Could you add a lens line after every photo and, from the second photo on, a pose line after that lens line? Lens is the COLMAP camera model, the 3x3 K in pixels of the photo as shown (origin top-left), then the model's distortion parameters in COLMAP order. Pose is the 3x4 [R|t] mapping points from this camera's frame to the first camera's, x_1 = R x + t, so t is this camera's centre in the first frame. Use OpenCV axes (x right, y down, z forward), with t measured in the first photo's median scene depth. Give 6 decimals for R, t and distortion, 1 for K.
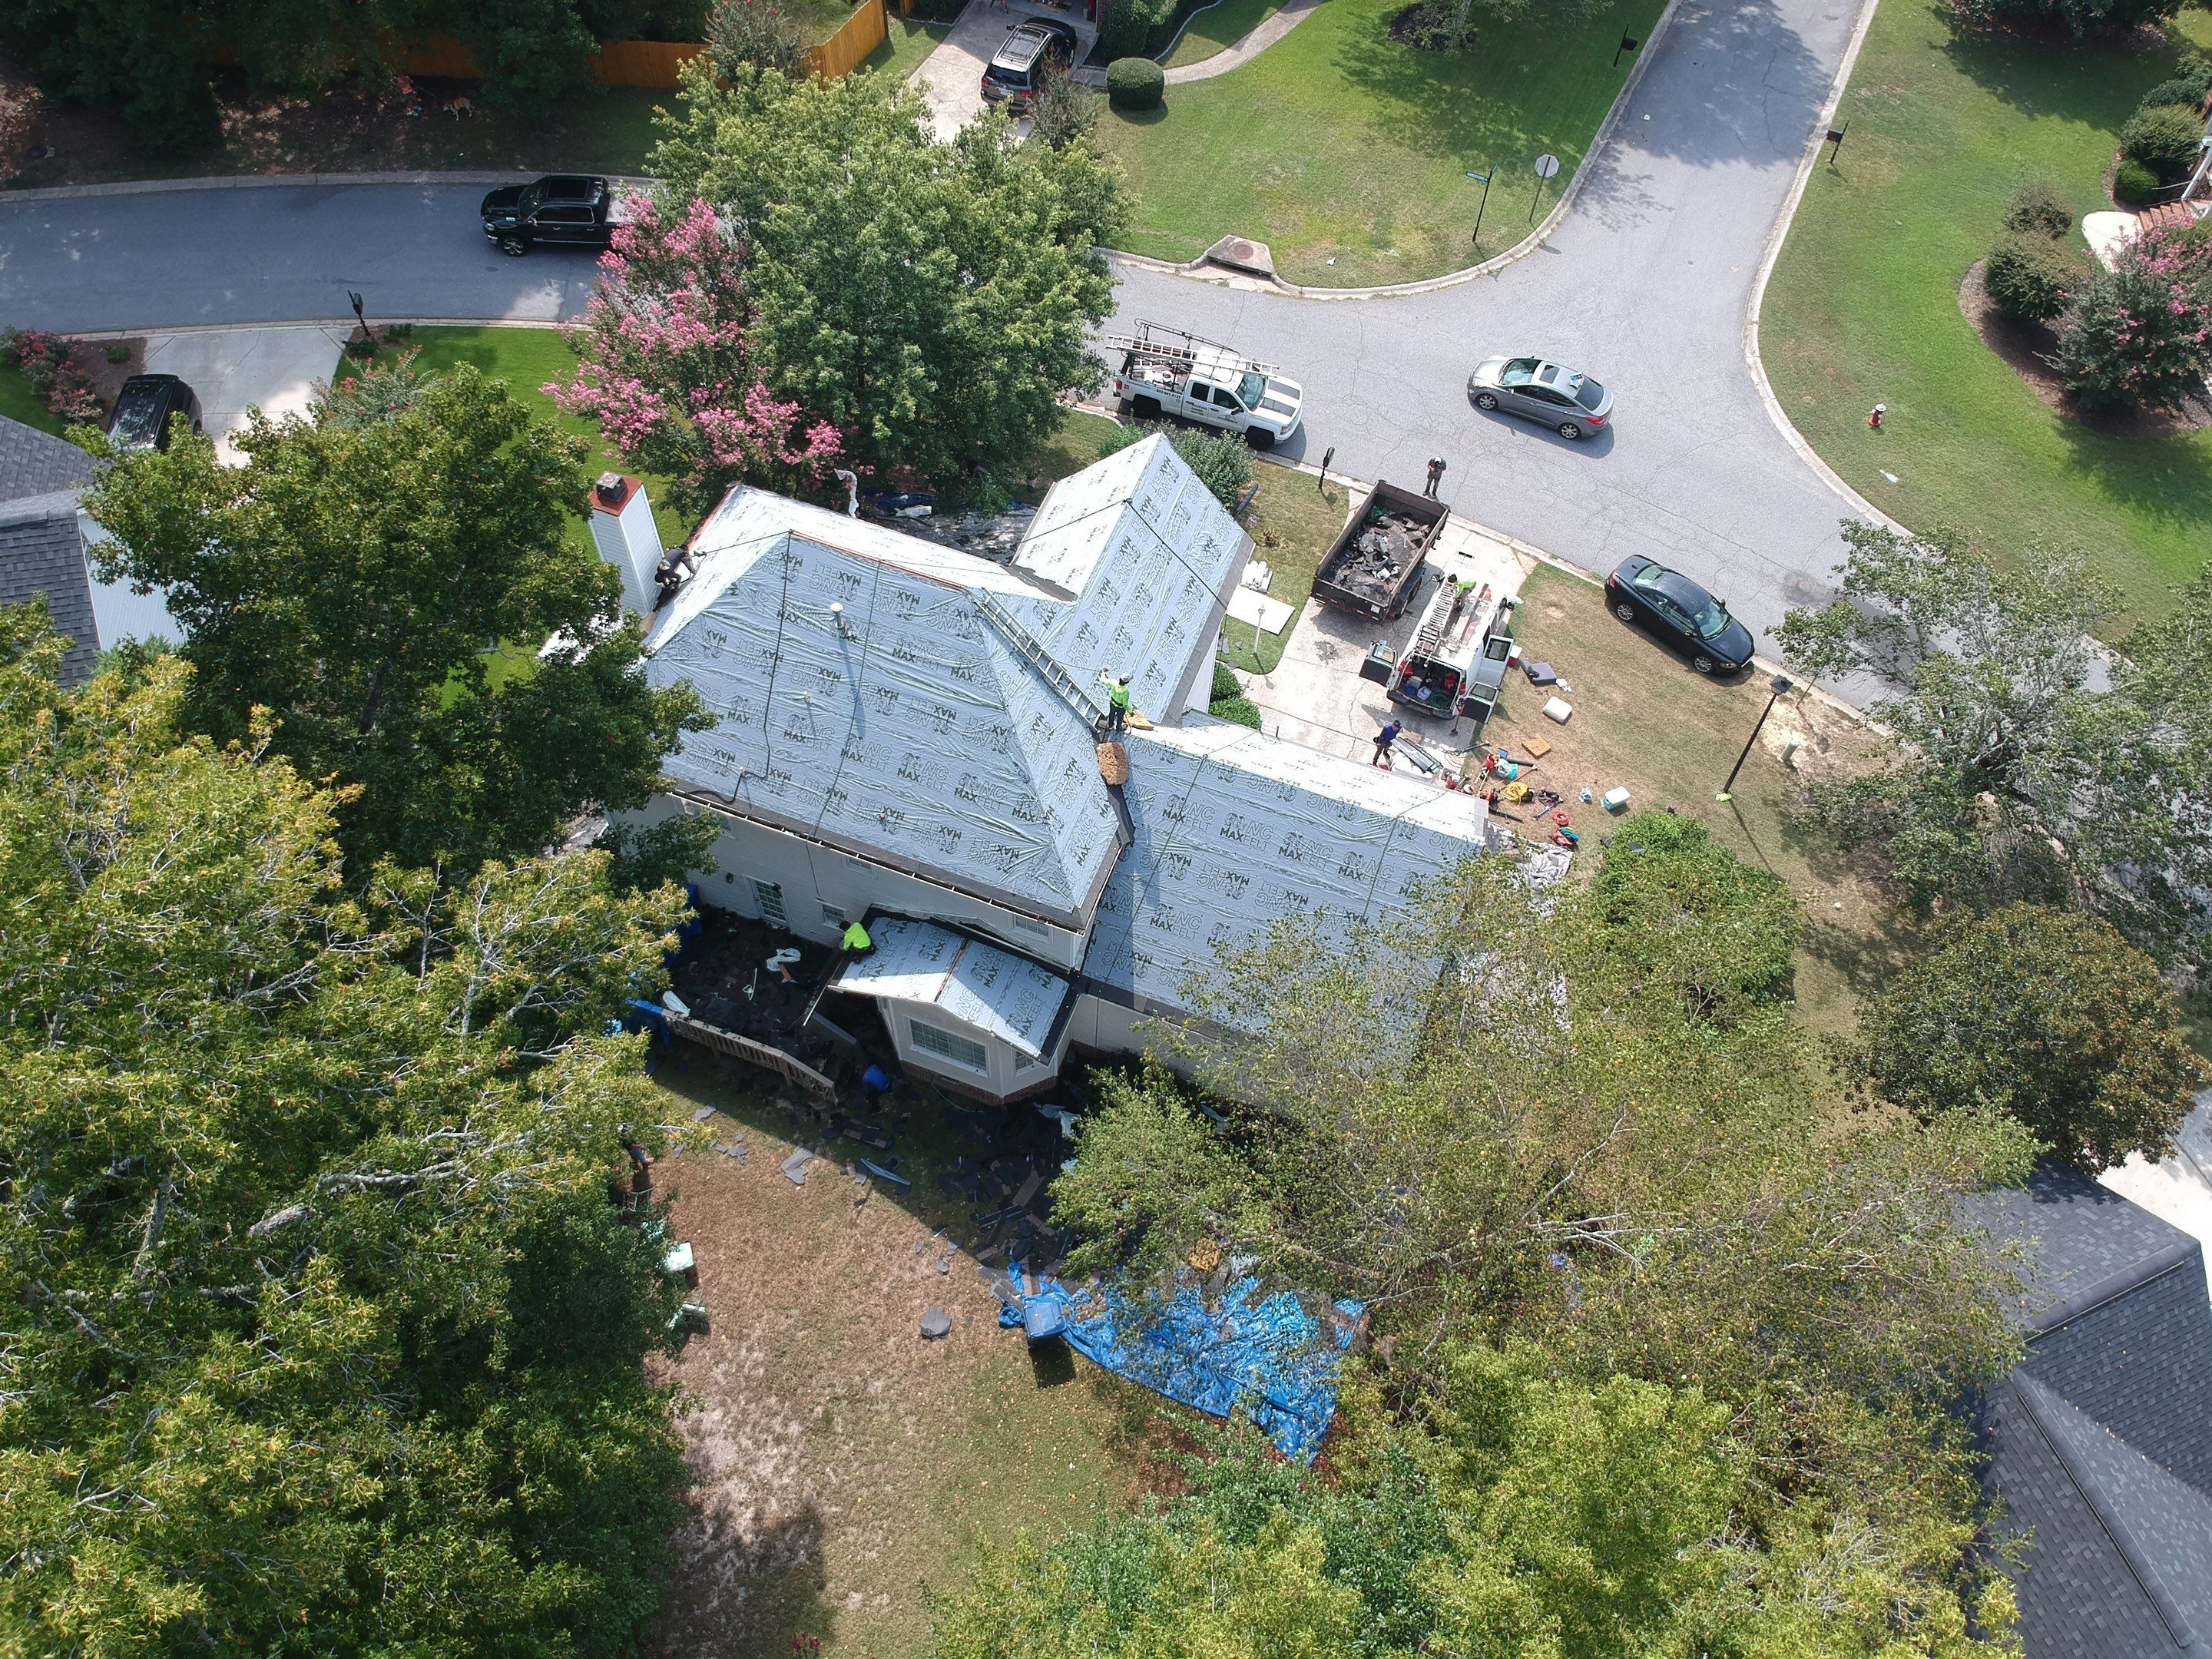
lens RADIAL K [[1616.1, 0, 1095.8], [0, 1616.1, 820.6], [0, 0, 1]] dist [0.065927, -0.139822]
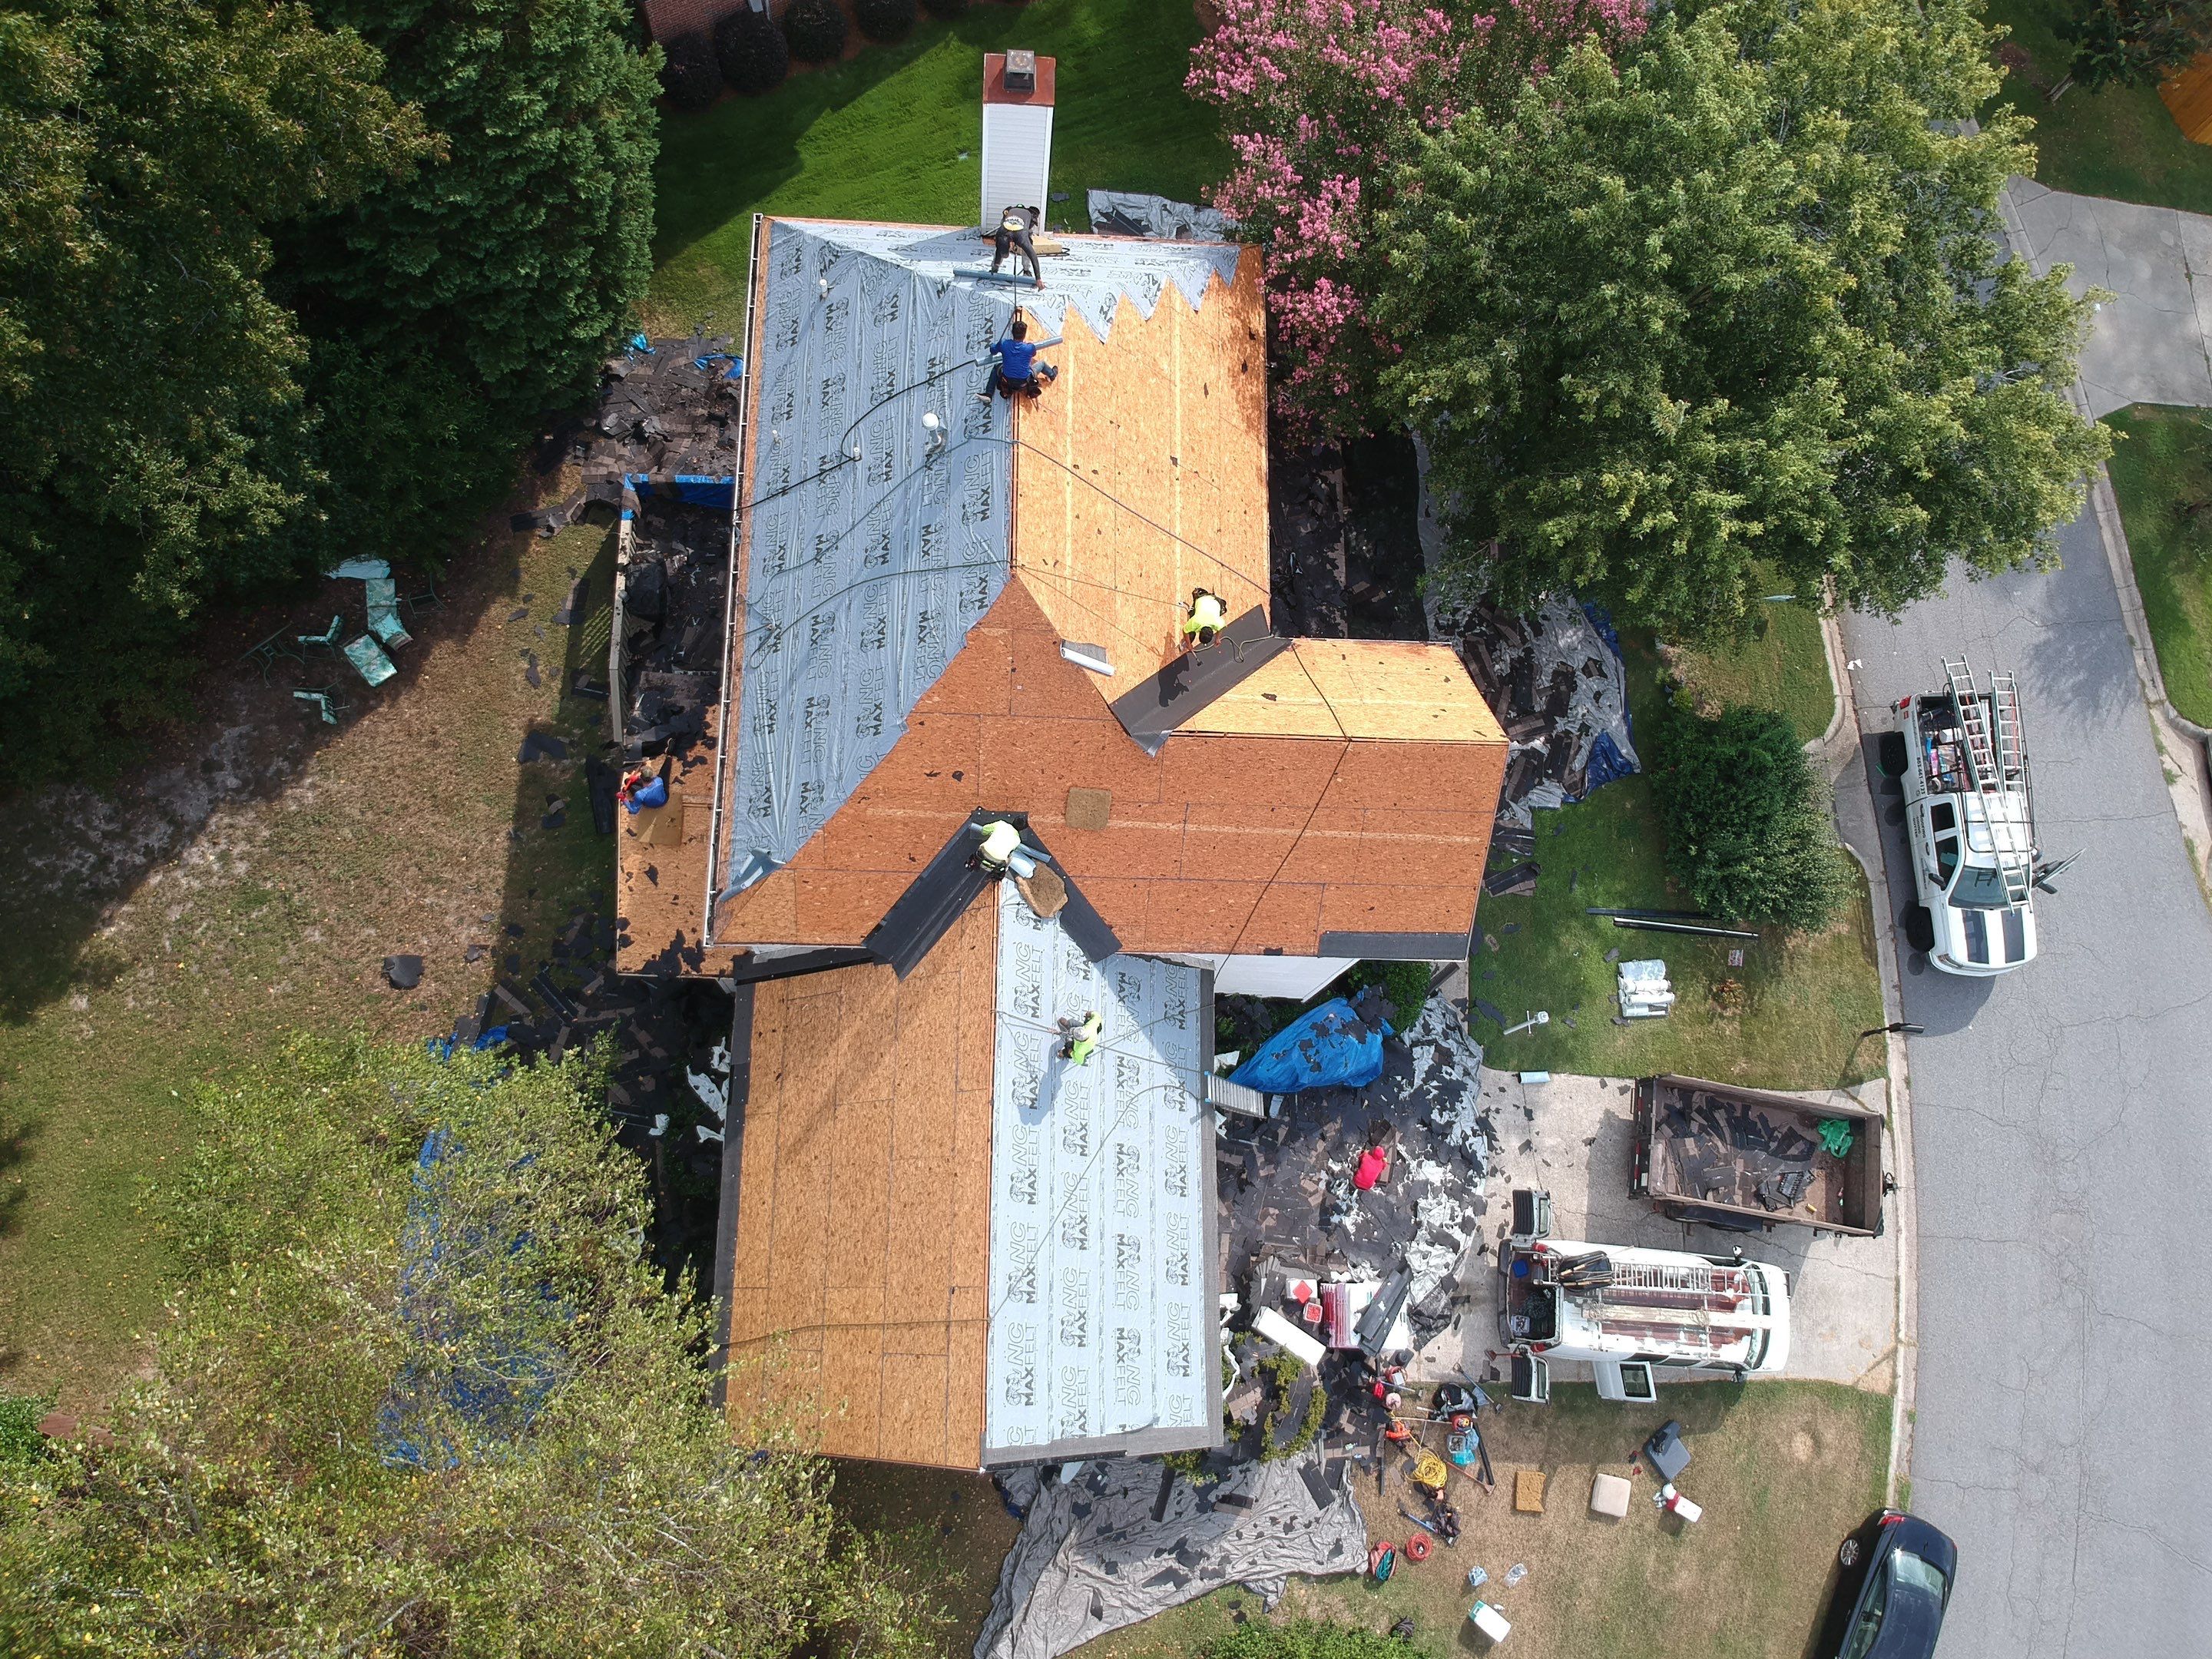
lens RADIAL K [[1616.1, 0, 1095.8], [0, 1616.1, 820.6], [0, 0, 1]] dist [0.065927, -0.139822]
pose [[0.350961, 0.902747, -0.248744, 0.137026], [-0.825102, 0.423744, 0.373695, -0.275773], [0.442756, 0.074087, 0.893576, 0.318532]]
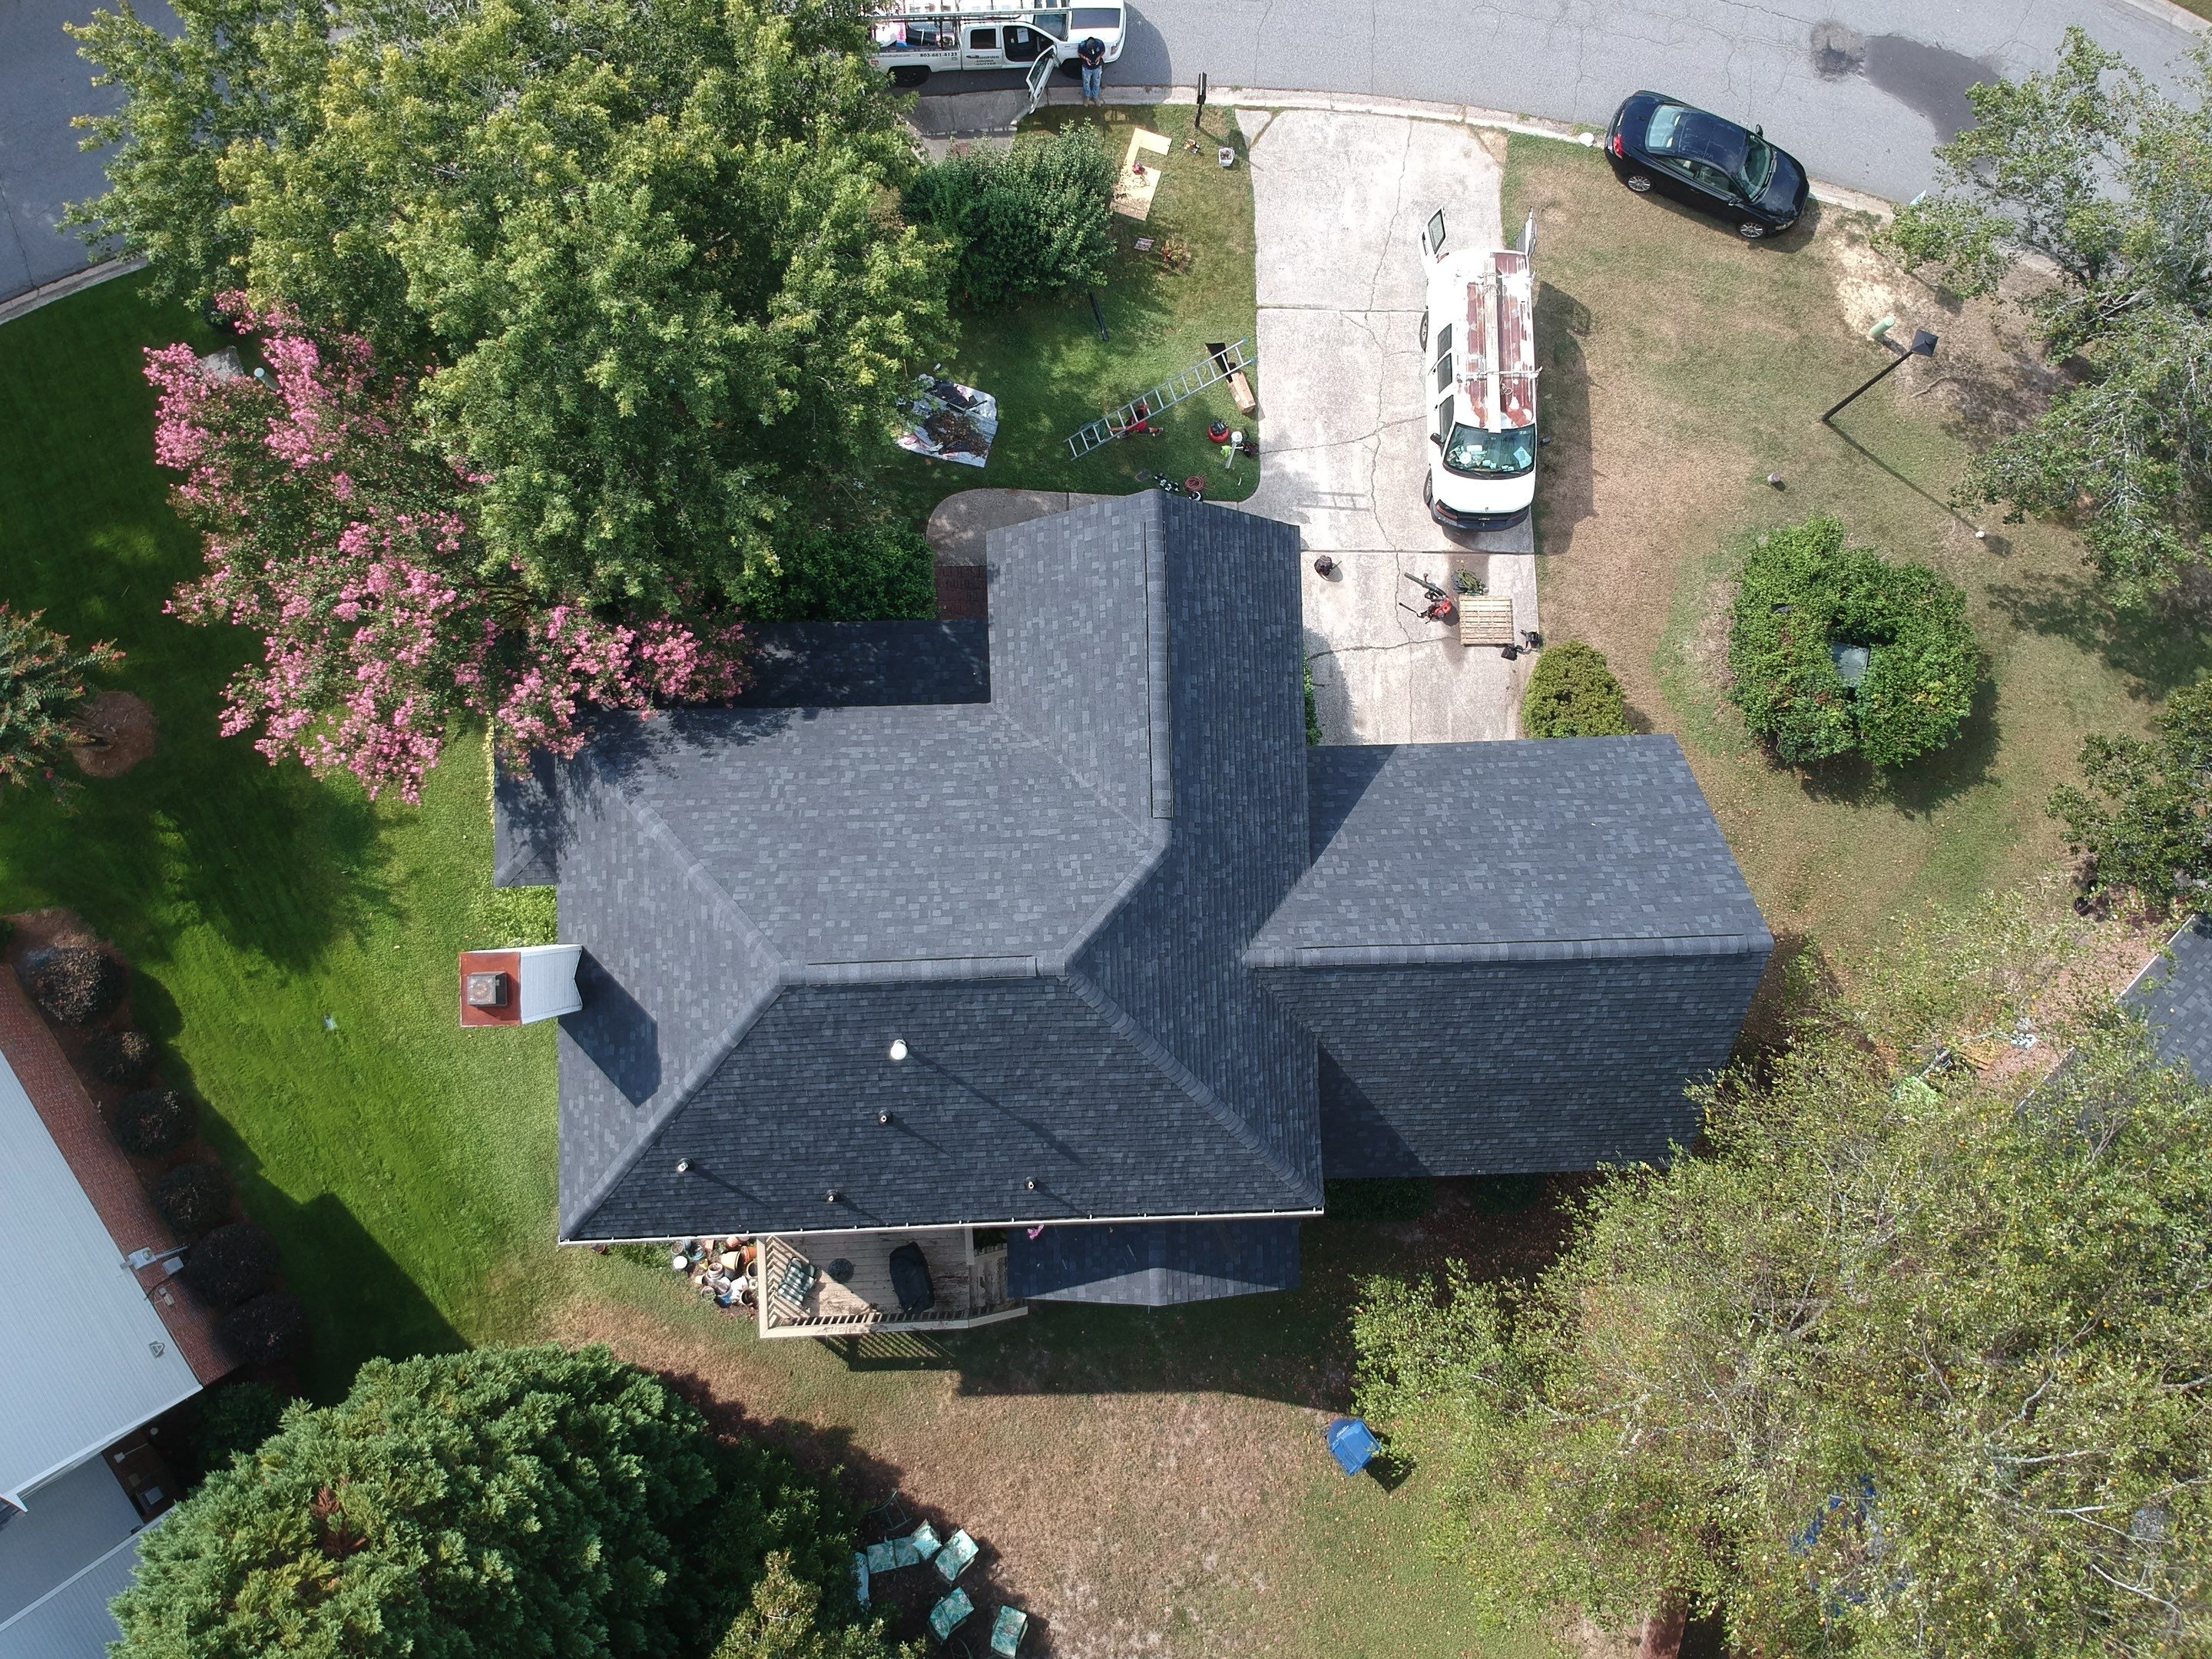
lens RADIAL K [[1616.1, 0, 1095.8], [0, 1616.1, 820.6], [0, 0, 1]] dist [0.065927, -0.139822]
pose [[0.923077, -0.383566, 0.028397, -0.045571], [0.317673, 0.801957, 0.505913, -0.399027], [-0.216824, -0.457976, 0.862117, 0.309017]]
